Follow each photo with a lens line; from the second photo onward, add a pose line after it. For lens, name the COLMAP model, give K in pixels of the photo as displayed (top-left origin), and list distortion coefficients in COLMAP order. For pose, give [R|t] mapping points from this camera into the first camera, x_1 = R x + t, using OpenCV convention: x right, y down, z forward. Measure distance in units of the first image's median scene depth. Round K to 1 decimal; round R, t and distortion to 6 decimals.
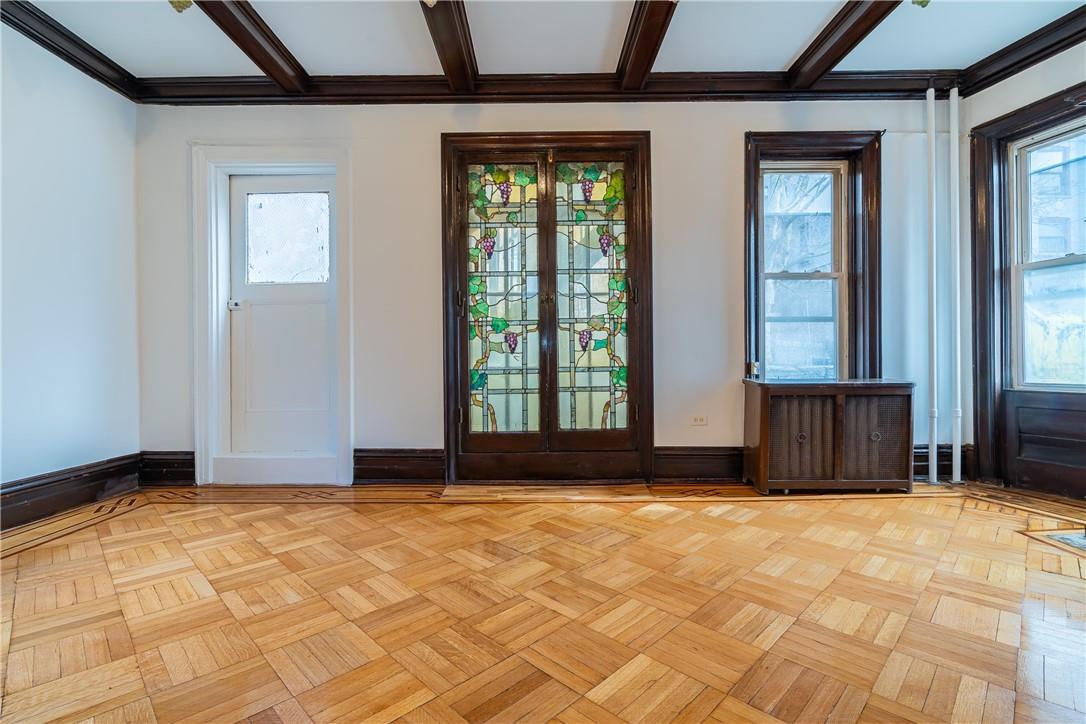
lens RADIAL K [[497.3, 0, 542.1], [0, 497.3, 359.6], [0, 0, 1]] dist [-0.000736, 0.000362]
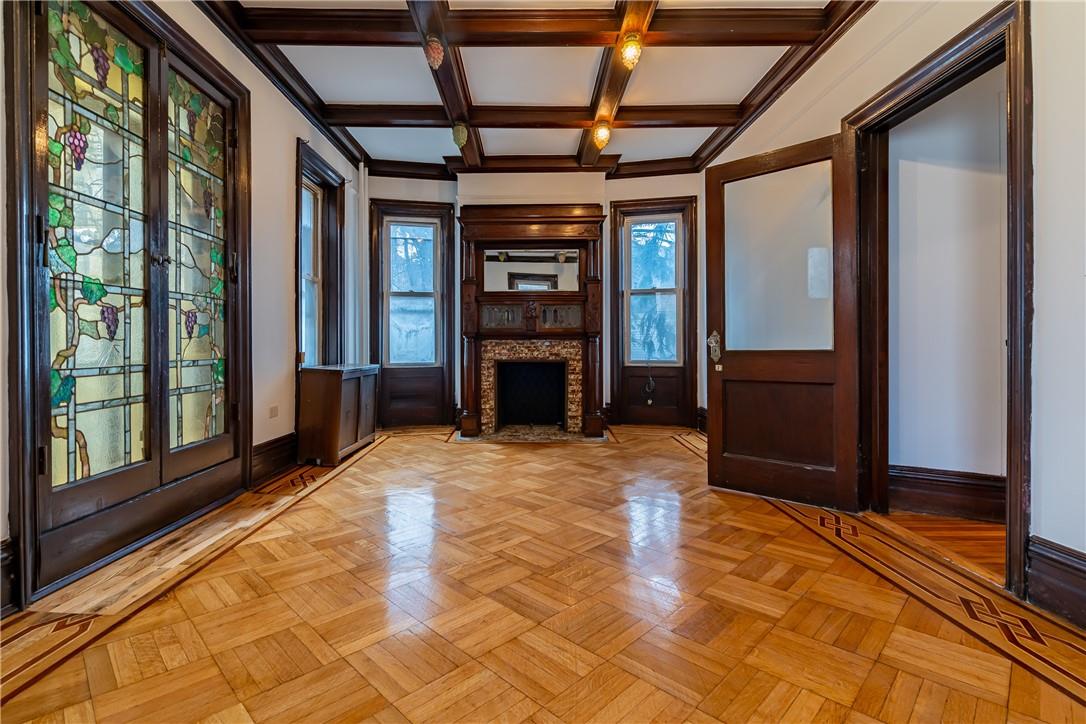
lens RADIAL K [[497.3, 0, 529.8], [0, 497.3, 346.0], [0, 0, 1]] dist [-0.000736, 0.000362]
pose [[0.021503, 0.005500, 0.999754, -0.649671], [0.004857, 0.999972, -0.005605, 0.000458], [-0.999757, 0.004976, 0.021476, 0.483560]]
